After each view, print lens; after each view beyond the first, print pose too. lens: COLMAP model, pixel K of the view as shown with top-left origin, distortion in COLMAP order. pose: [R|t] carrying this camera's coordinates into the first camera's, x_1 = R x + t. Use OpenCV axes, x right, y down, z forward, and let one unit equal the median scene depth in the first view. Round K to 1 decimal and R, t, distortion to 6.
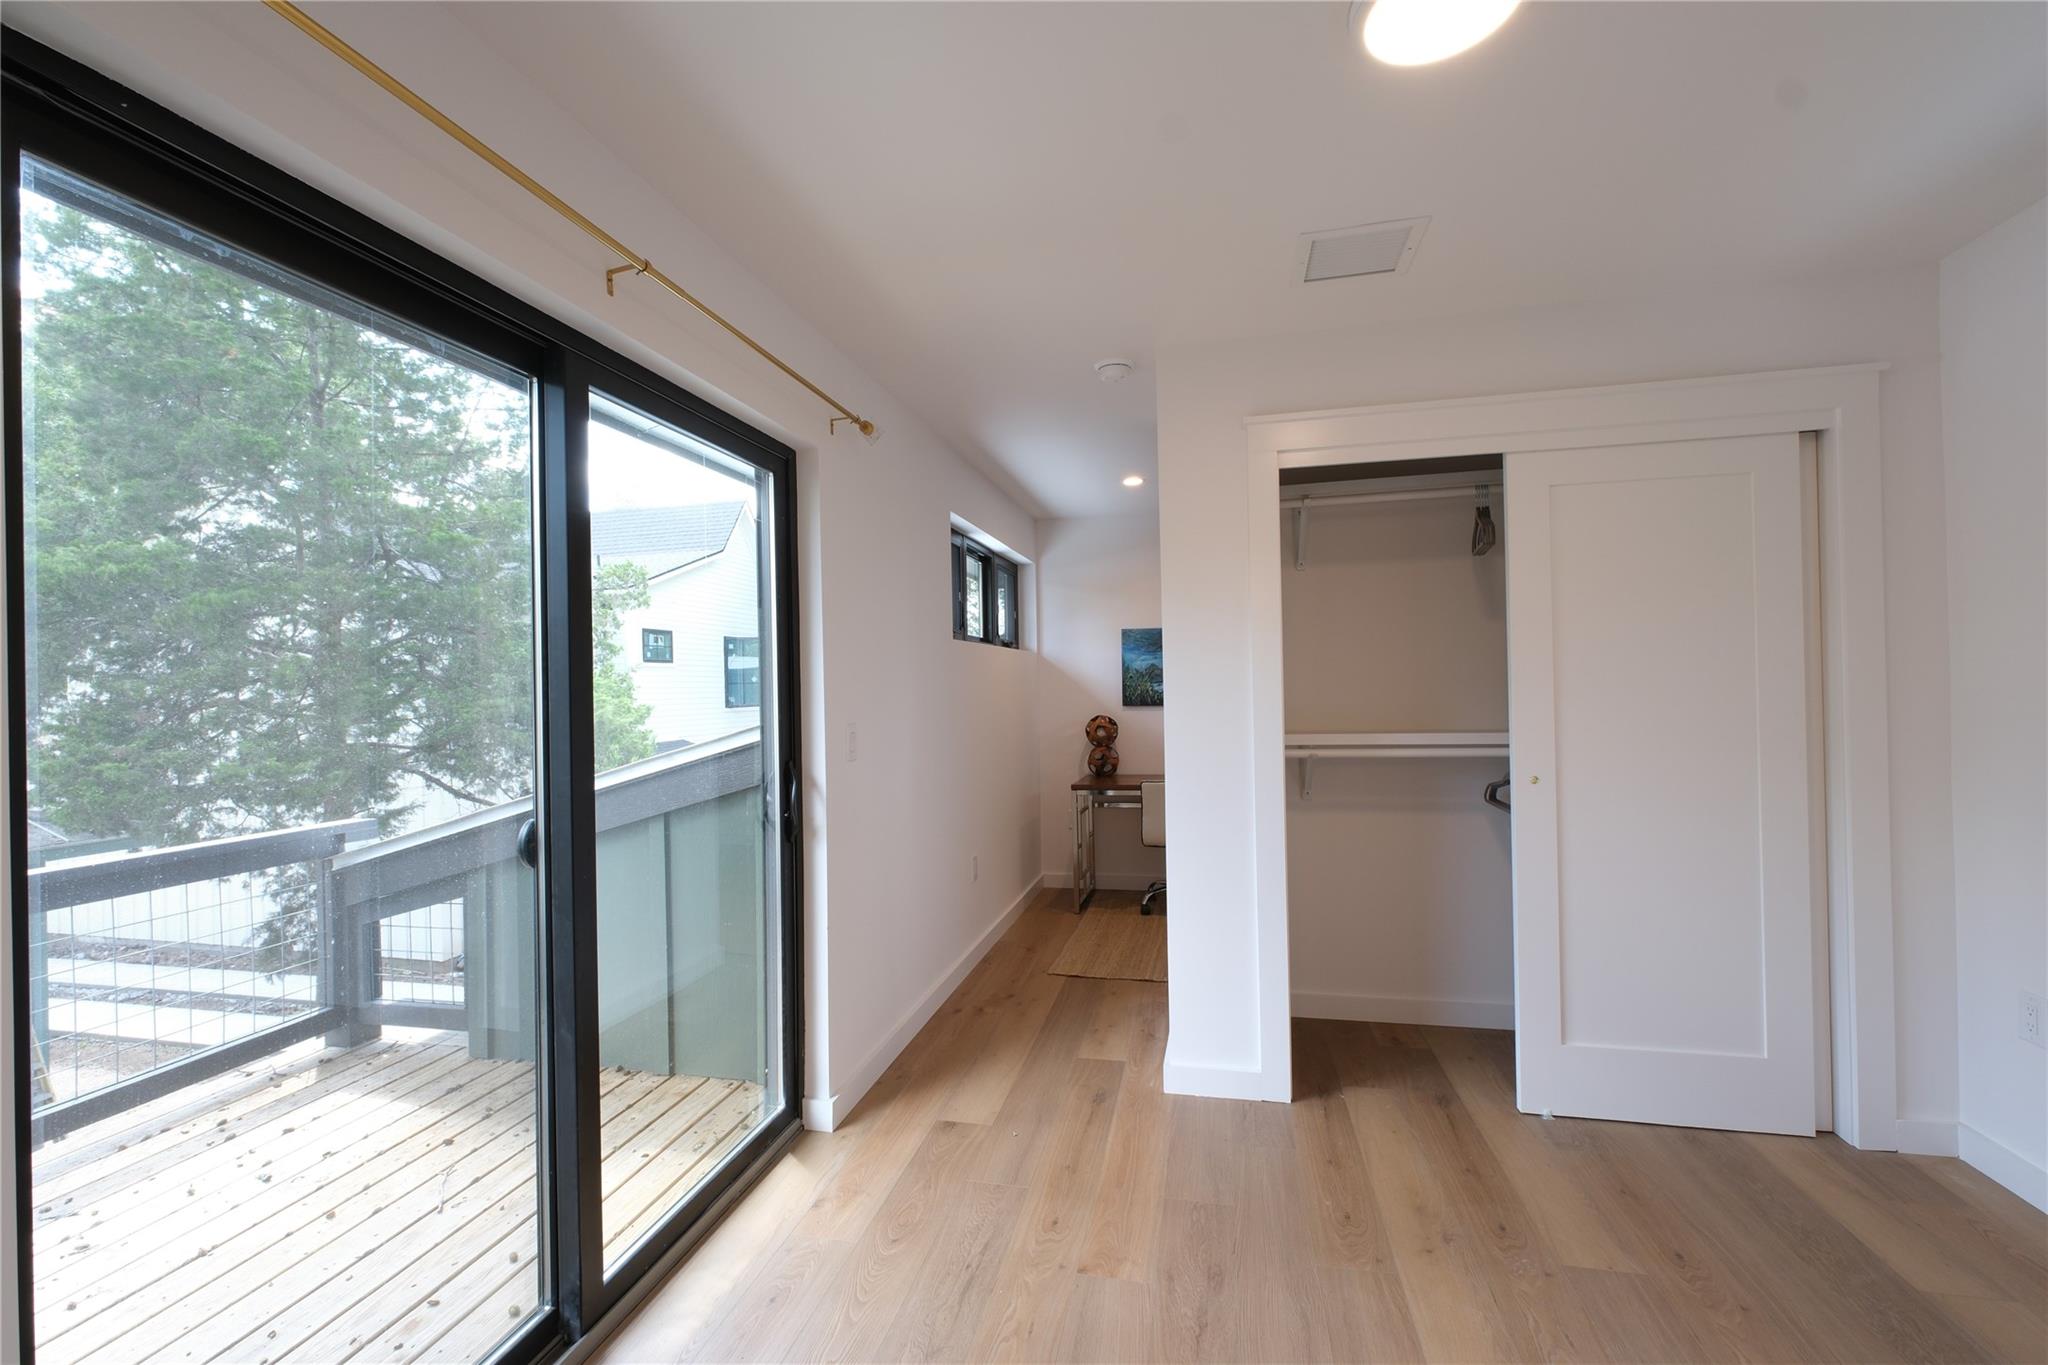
lens RADIAL K [[849.4, 0, 1028.4], [0, 849.4, 683.1], [0, 0, 1]] dist [0.001282, -0.000361]
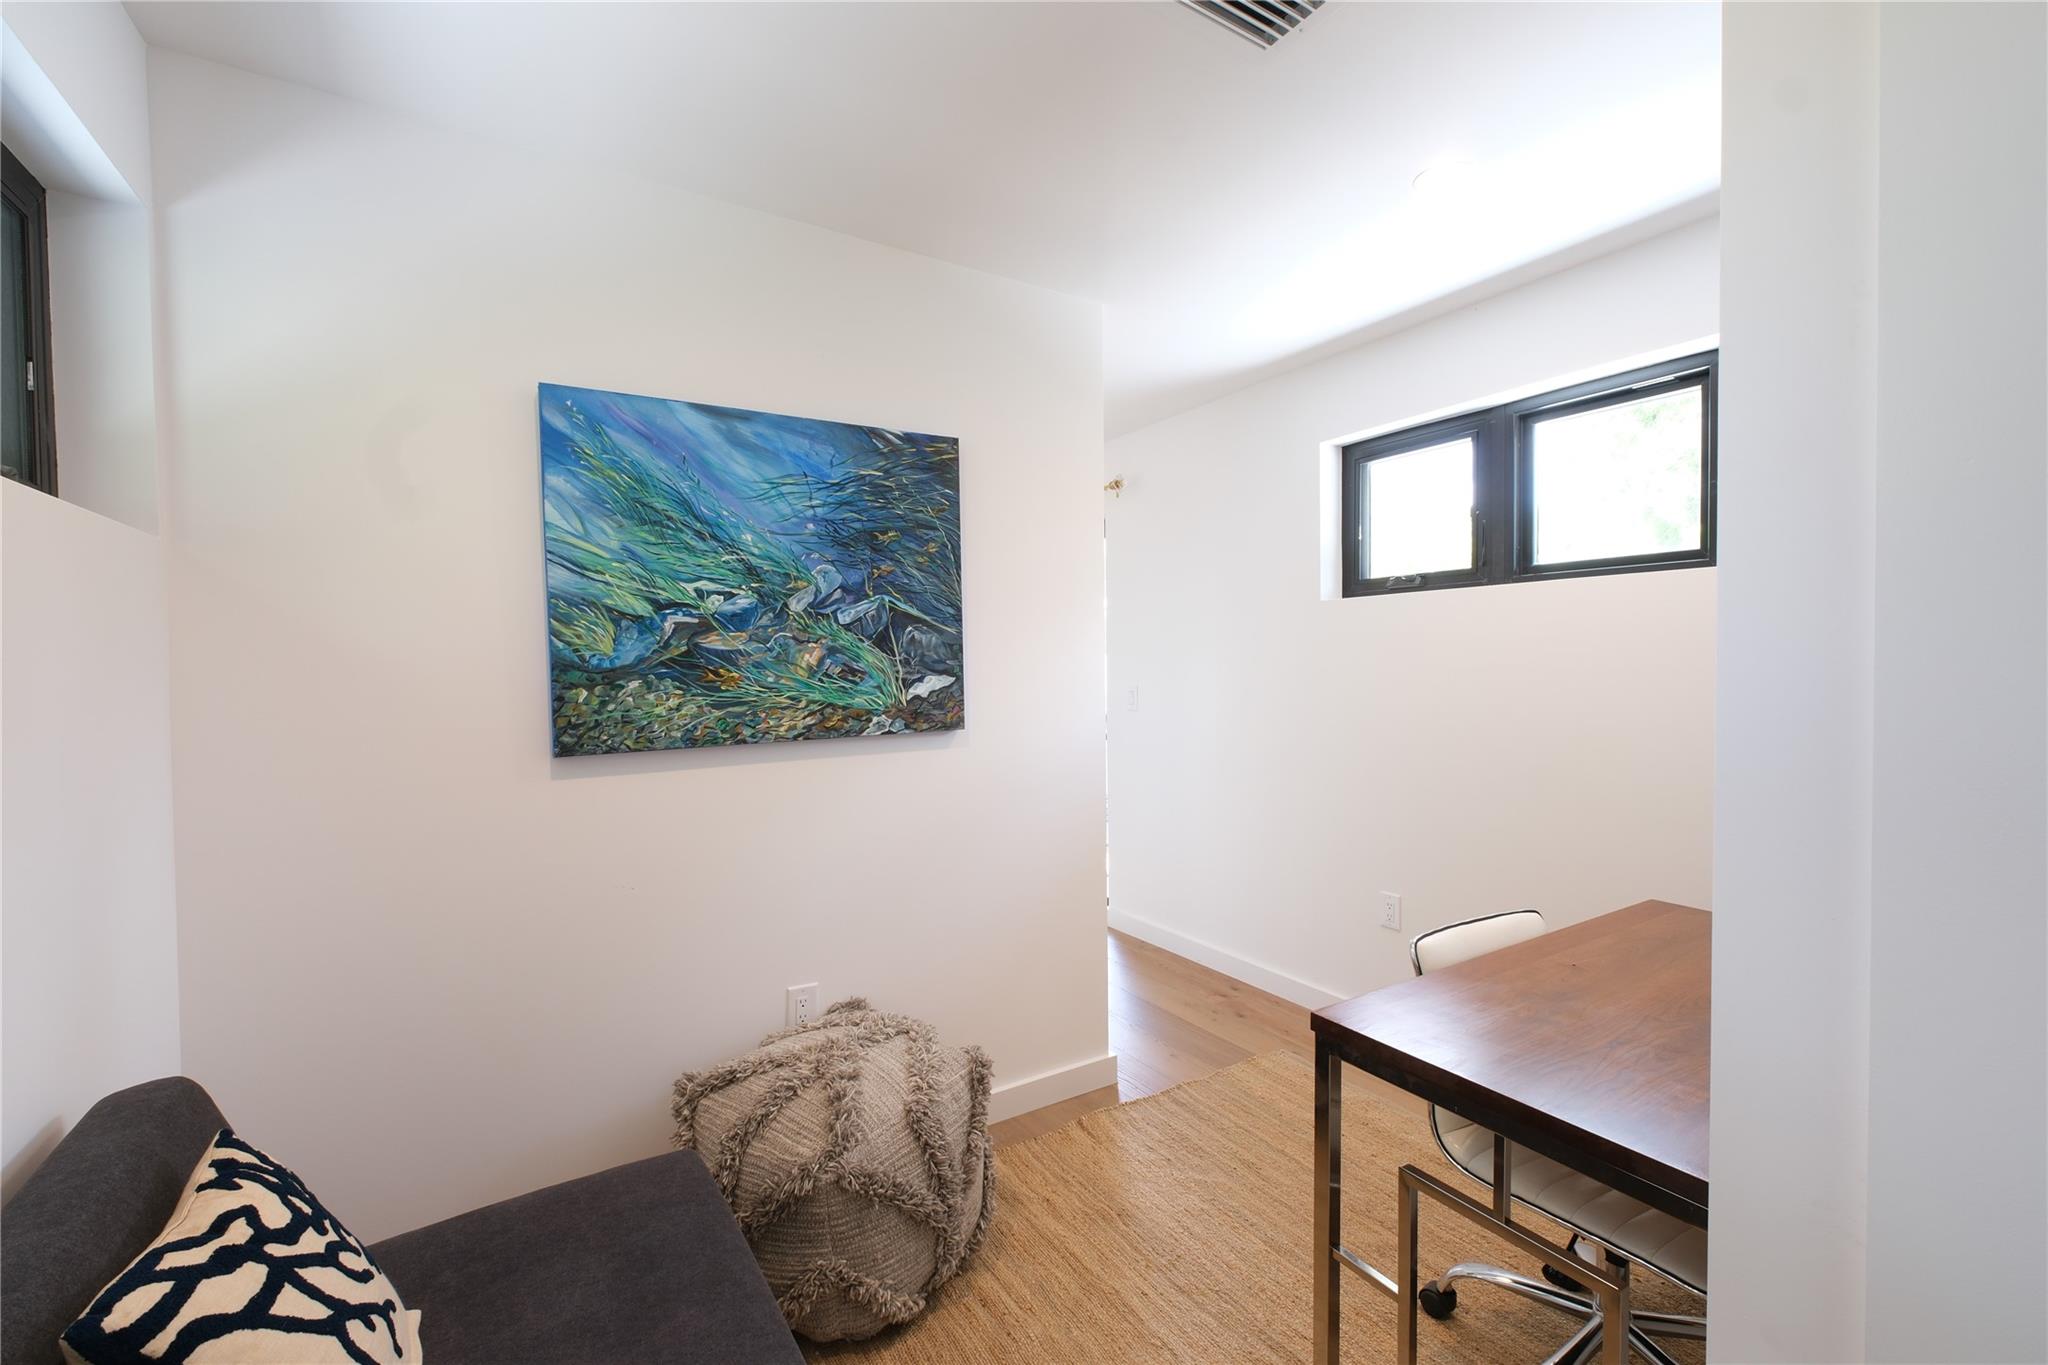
lens RADIAL K [[849.4, 0, 1028.4], [0, 849.4, 683.1], [0, 0, 1]] dist [0.001282, -0.000361]
pose [[-0.704195, 0.037308, -0.709026, 1.033962], [0.020358, 0.999269, 0.032361, -0.006747], [0.709715, 0.008354, -0.704440, 2.043034]]
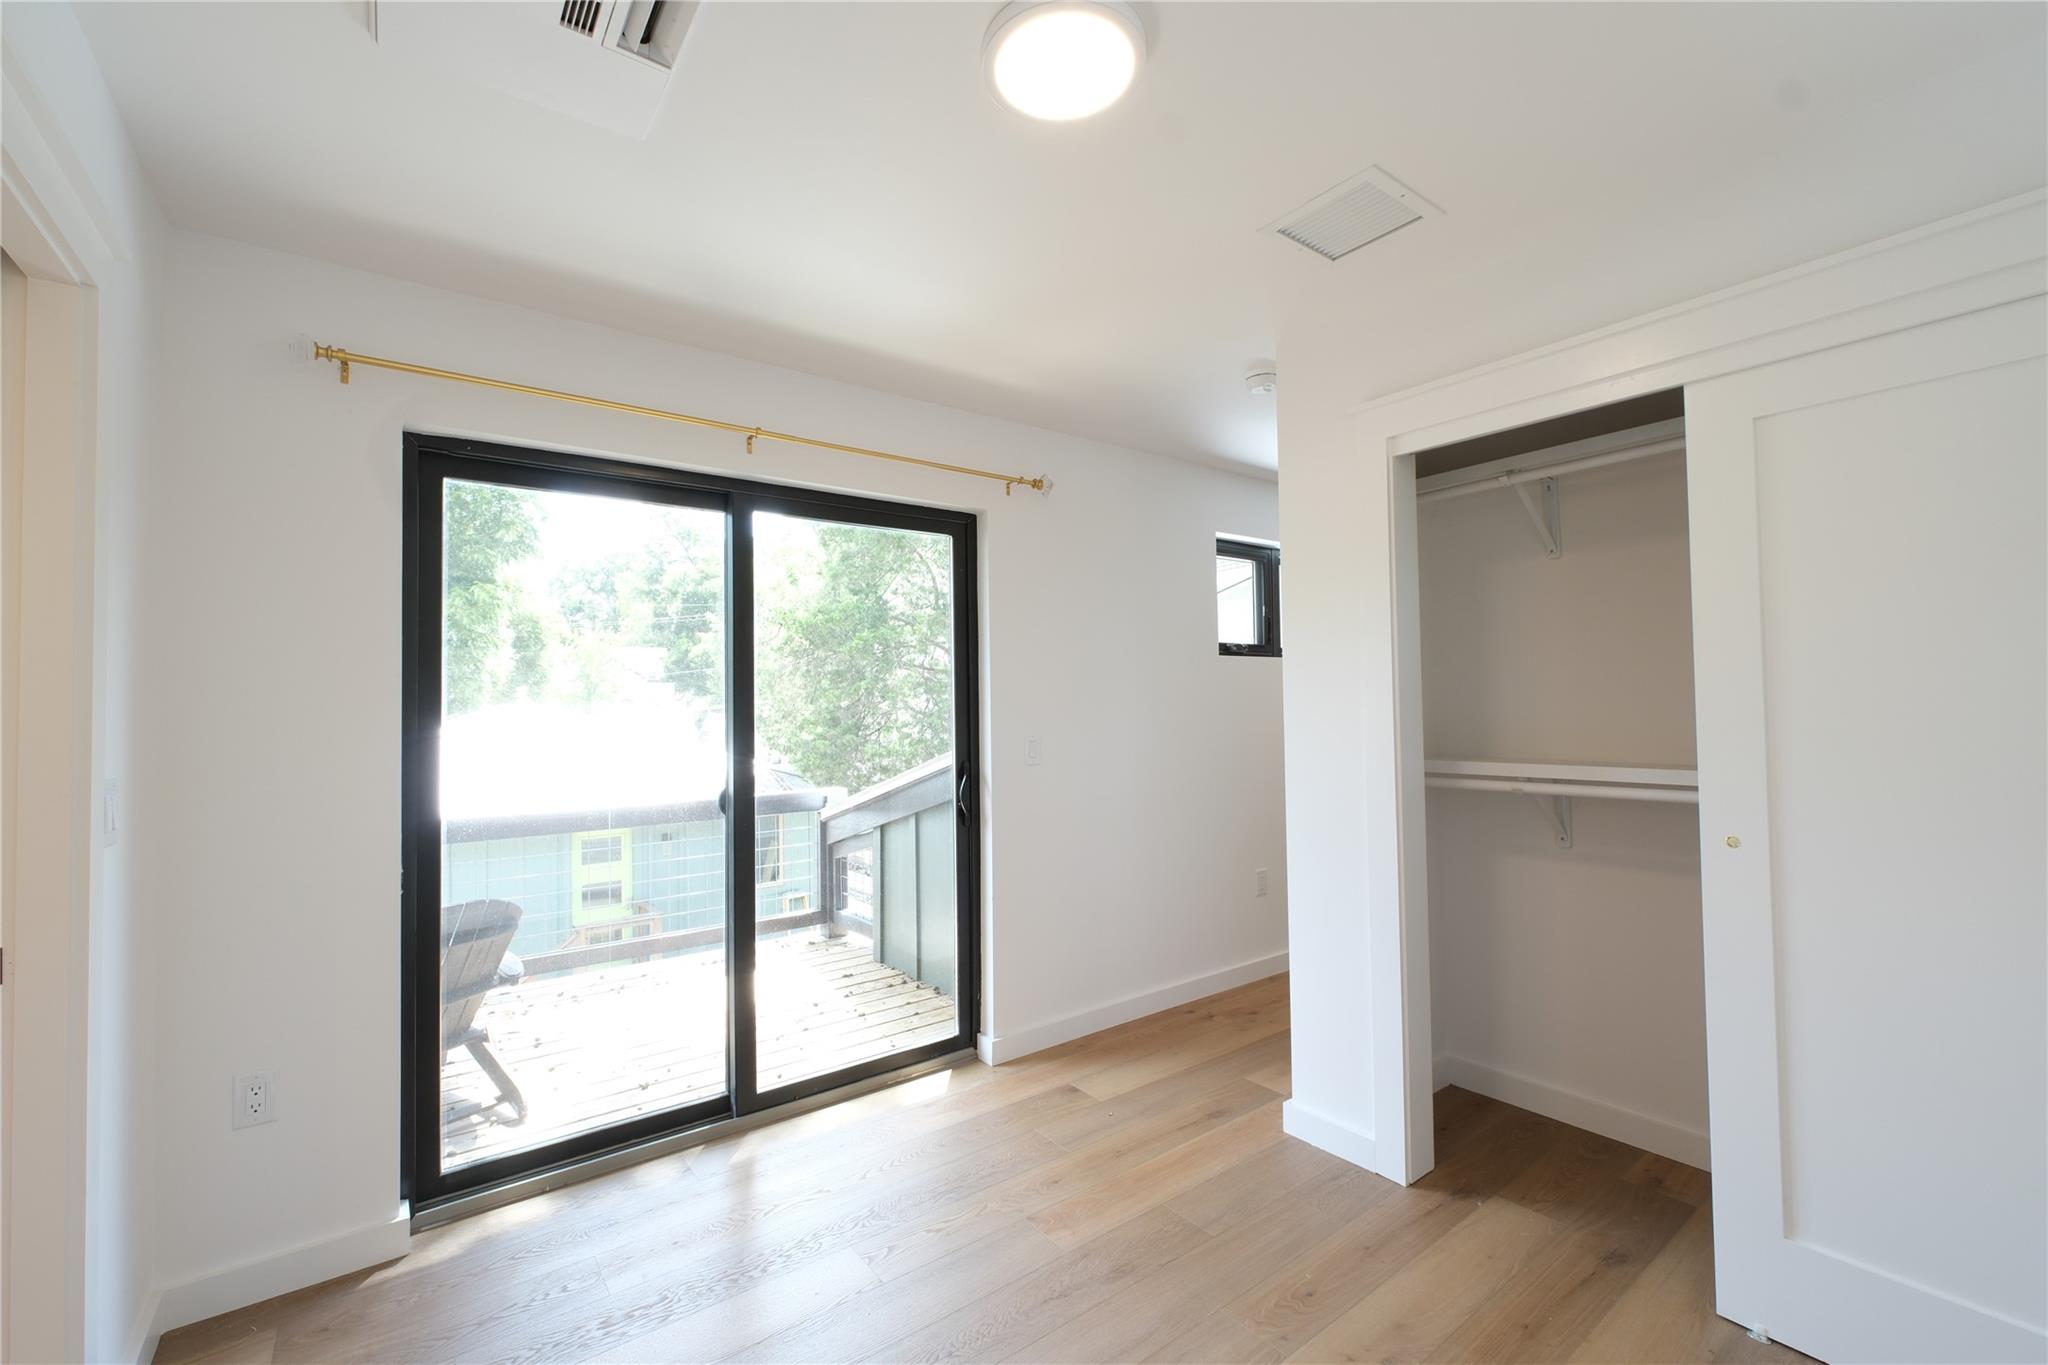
lens RADIAL K [[849.4, 0, 1028.4], [0, 849.4, 683.1], [0, 0, 1]] dist [0.001282, -0.000361]
pose [[0.763568, -0.011111, -0.645632, 0.596127], [0.001613, 0.999882, -0.015299, -0.004800], [0.645726, 0.010640, 0.763495, 0.091207]]
